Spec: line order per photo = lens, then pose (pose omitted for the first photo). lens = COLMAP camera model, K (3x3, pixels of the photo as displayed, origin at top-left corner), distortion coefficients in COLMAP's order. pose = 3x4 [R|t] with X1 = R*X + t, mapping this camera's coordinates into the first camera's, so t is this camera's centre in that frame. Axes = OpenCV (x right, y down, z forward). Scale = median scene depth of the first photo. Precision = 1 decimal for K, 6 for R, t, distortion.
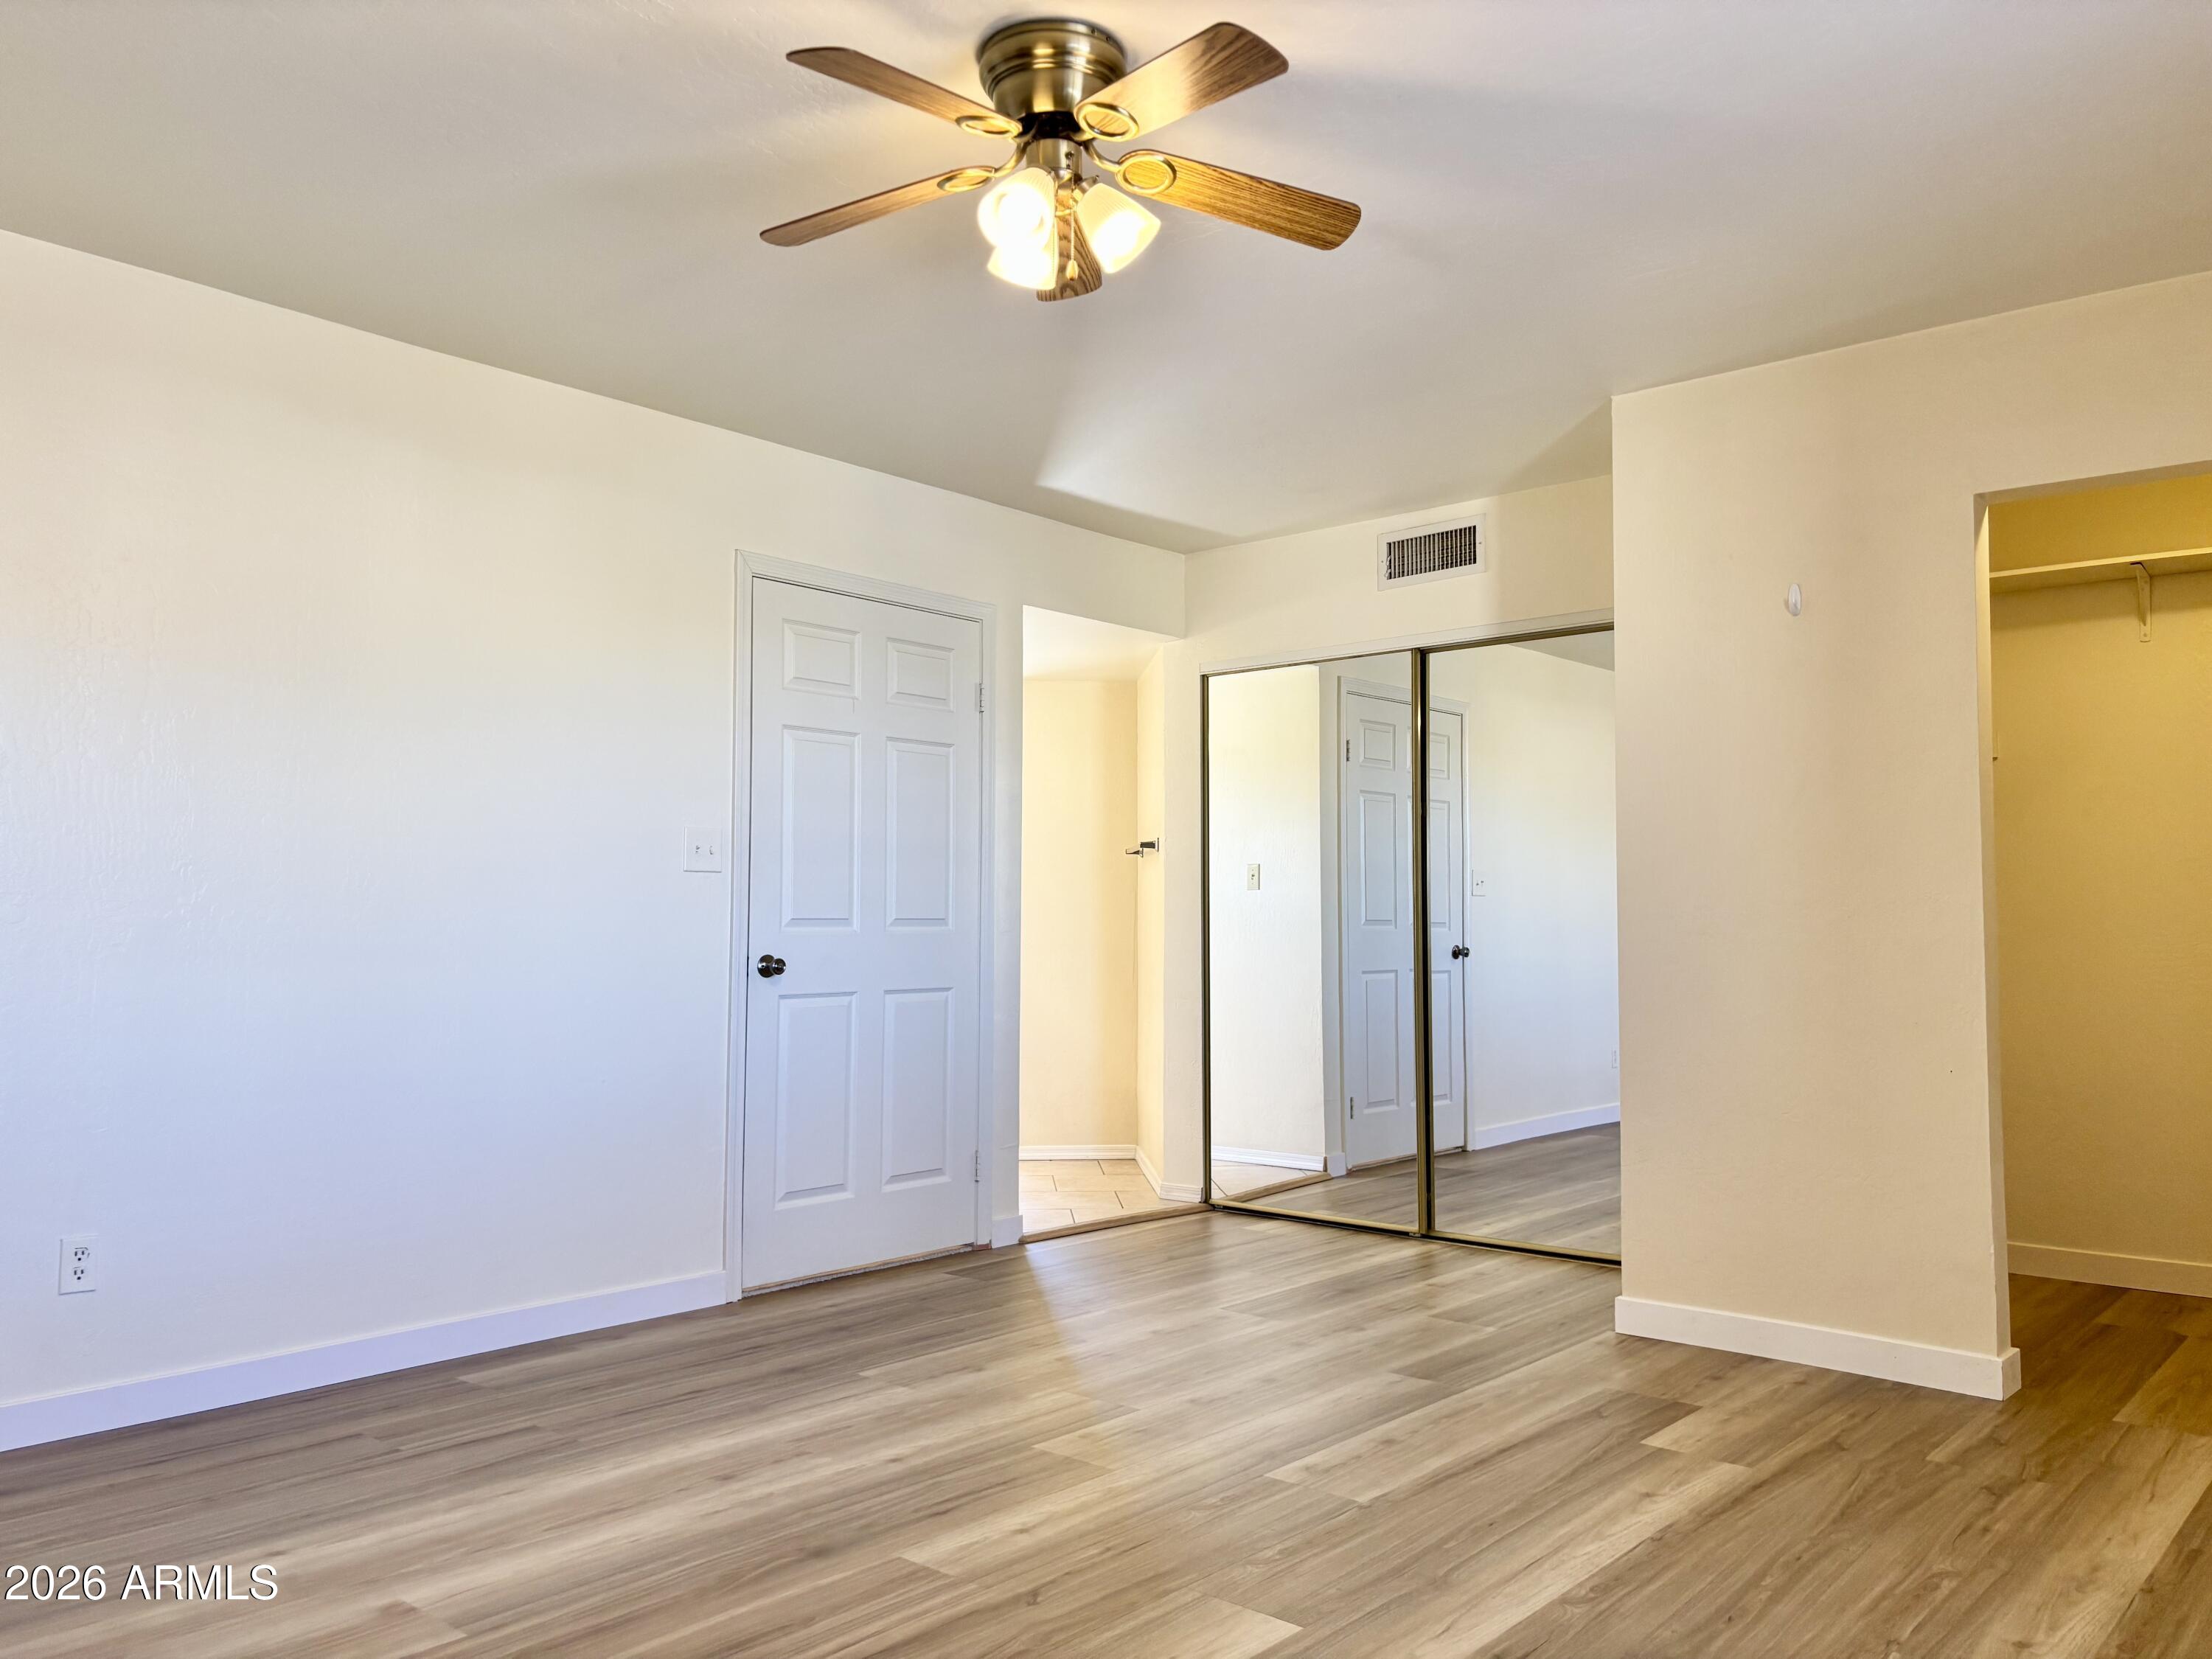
lens RADIAL K [[1694.3, 0, 1097.4], [0, 1694.3, 839.2], [0, 0, 1]] dist [-0.000217, 0.097860]
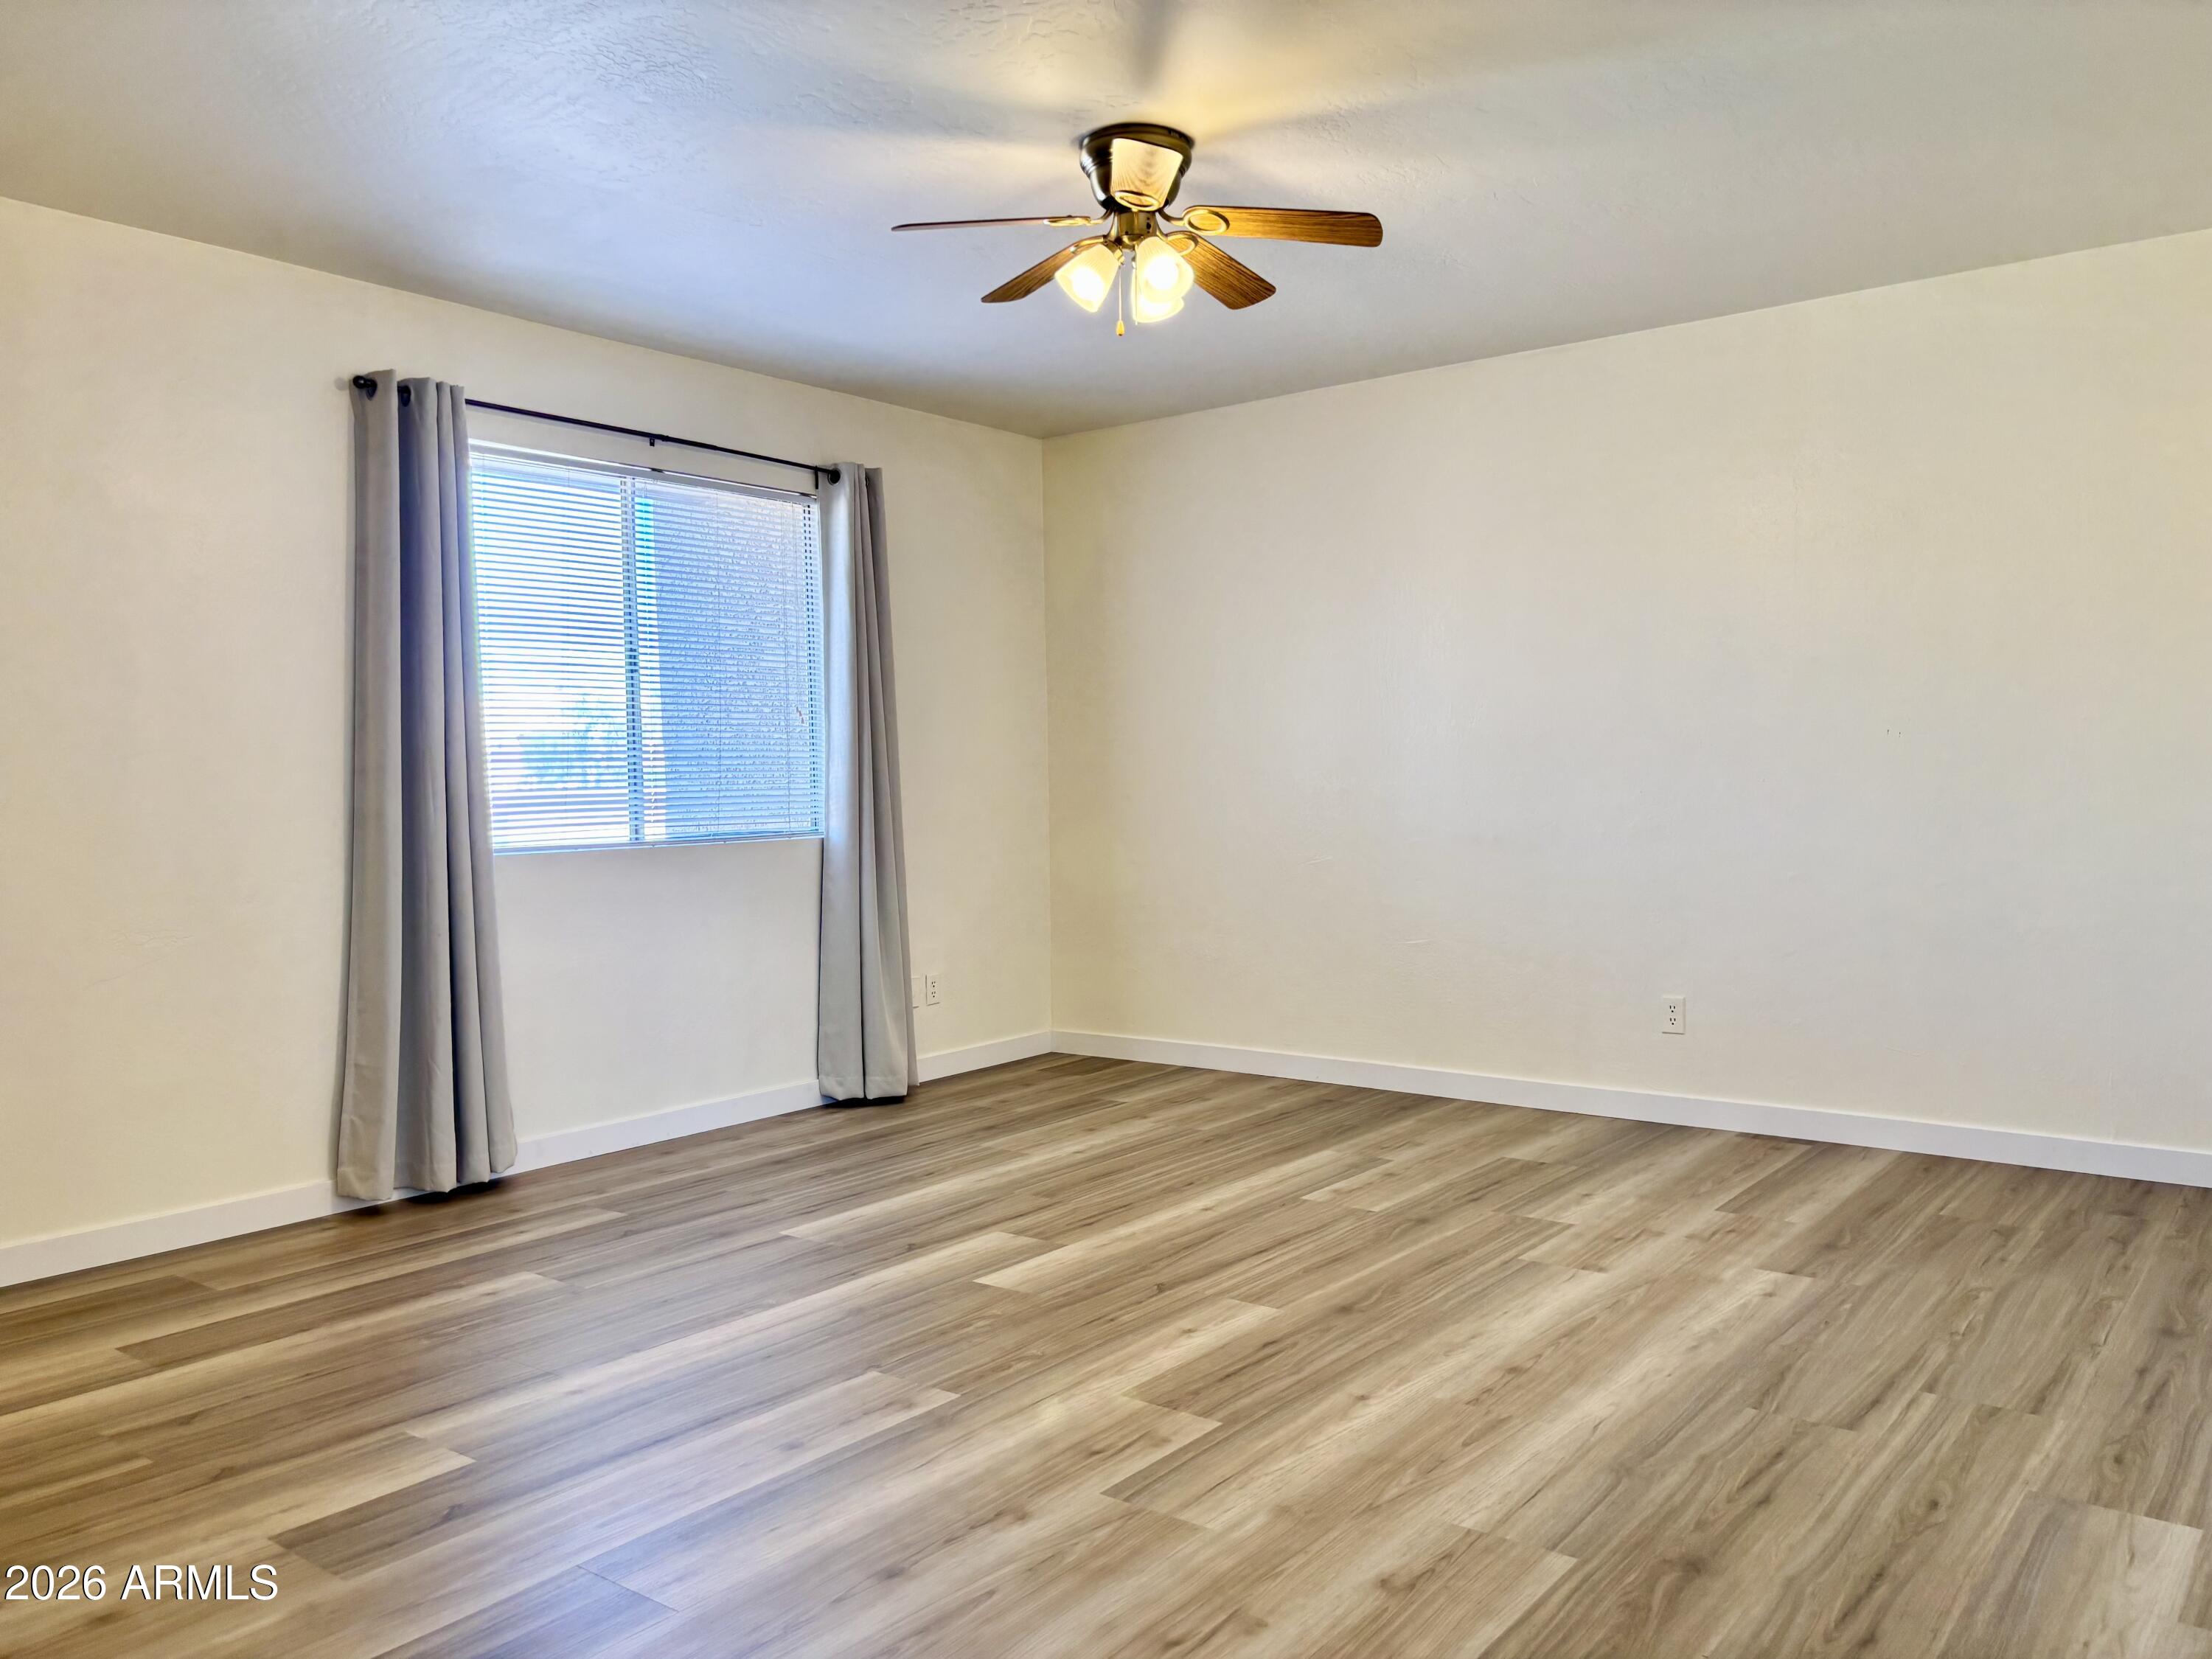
lens RADIAL K [[1694.3, 0, 1097.4], [0, 1694.3, 839.2], [0, 0, 1]] dist [-0.000217, 0.097860]
pose [[-0.998473, 0.012620, -0.053789, 0.069696], [0.013534, 0.999769, -0.016671, 0.083817], [0.053566, -0.017373, -0.998413, 1.971186]]
